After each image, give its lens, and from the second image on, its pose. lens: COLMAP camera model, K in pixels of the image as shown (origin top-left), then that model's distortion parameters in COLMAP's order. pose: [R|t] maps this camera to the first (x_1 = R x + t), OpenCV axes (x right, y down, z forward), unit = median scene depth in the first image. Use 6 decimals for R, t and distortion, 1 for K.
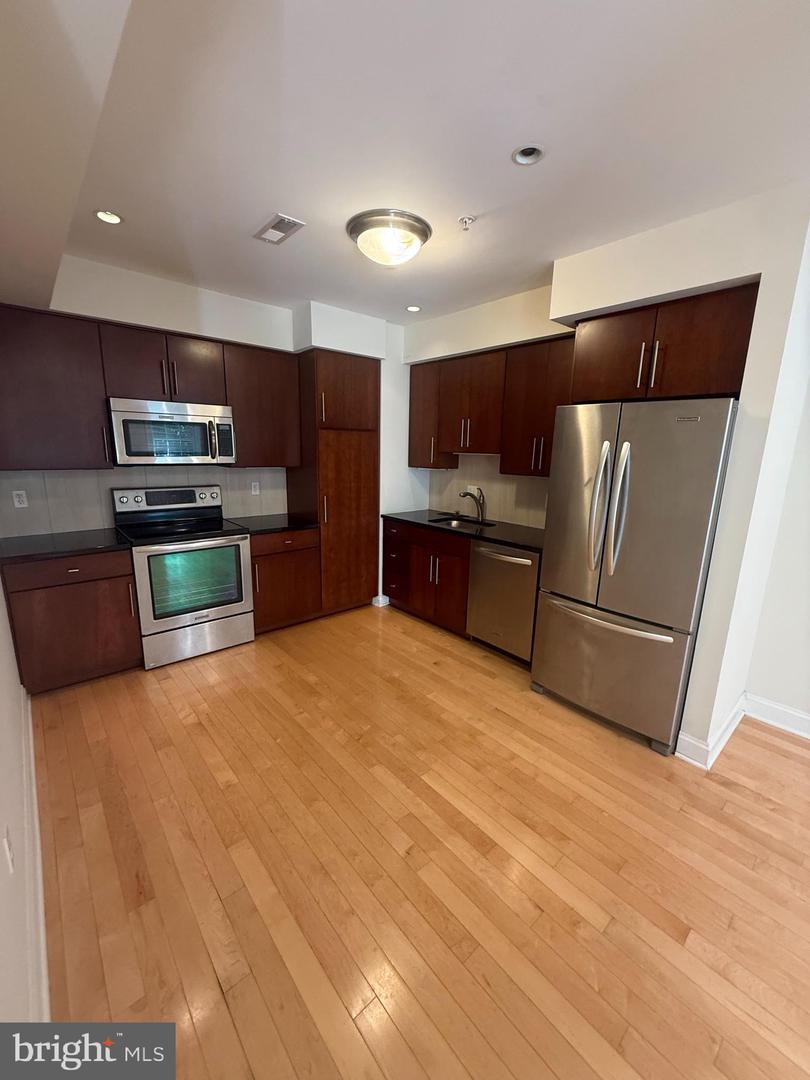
lens RADIAL K [[431.6, 0, 404.1], [0, 431.6, 540.1], [0, 0, 1]] dist [0.001039, -0.000952]
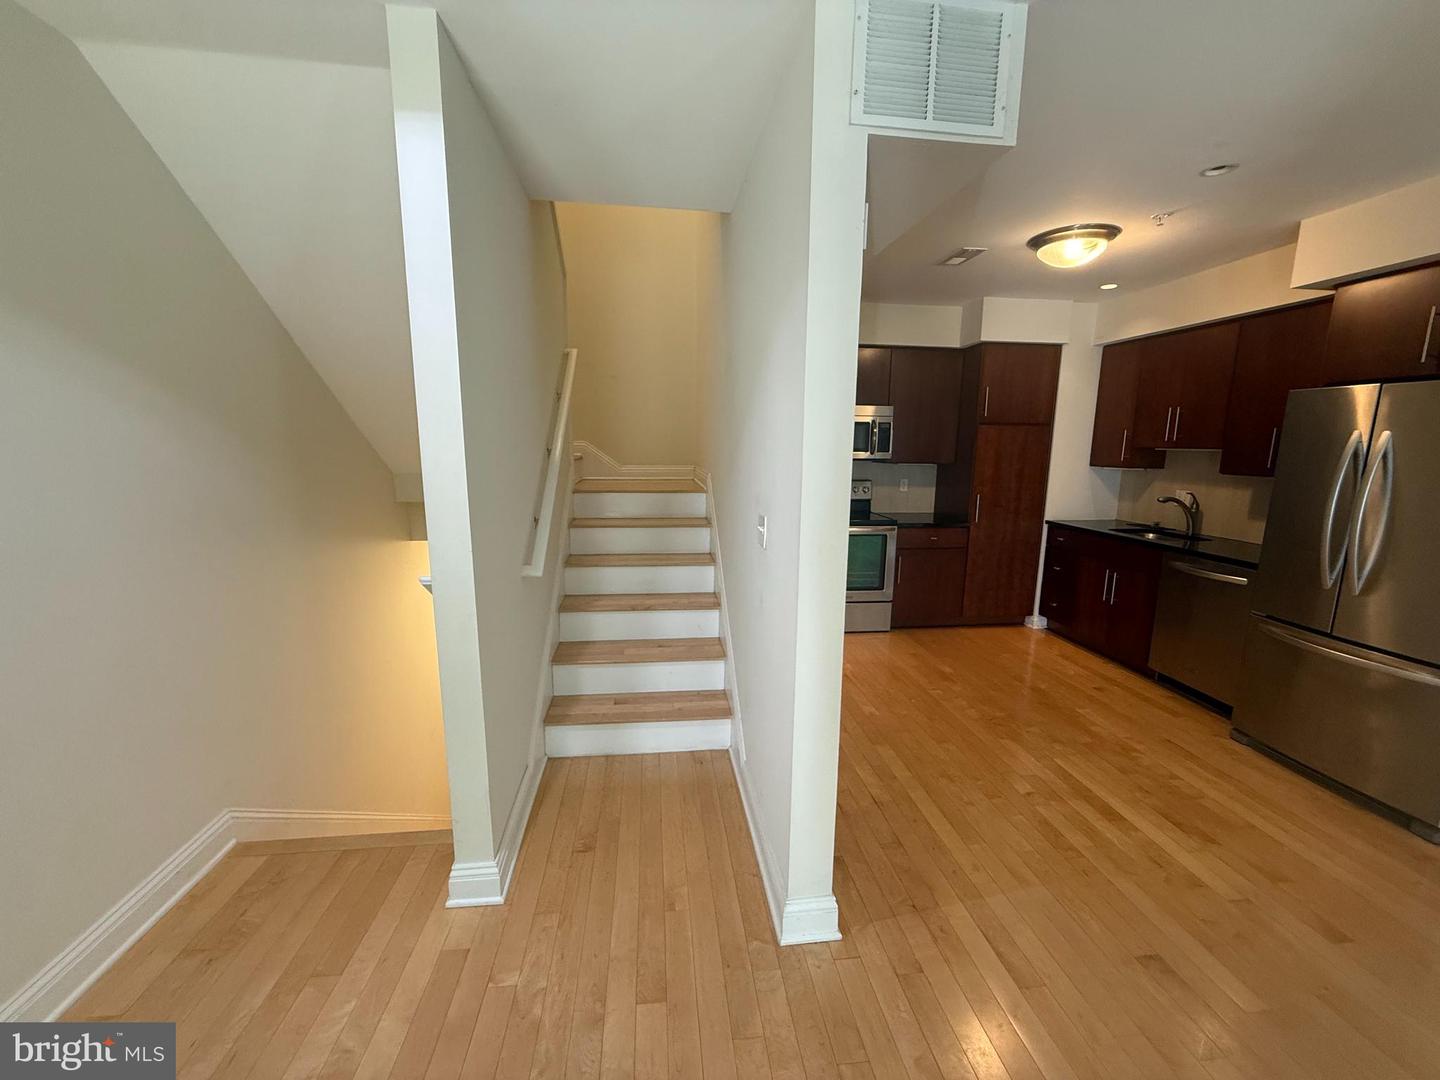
lens RADIAL K [[575.4, 0, 720.0], [0, 575.4, 540.4], [0, 0, 1]] dist [0.001039, -0.000952]
pose [[0.826035, 0.083311, -0.557427, 0.066481], [-0.111558, 0.993616, -0.016812, 0.092487], [0.552468, 0.076073, 0.830056, -0.392577]]
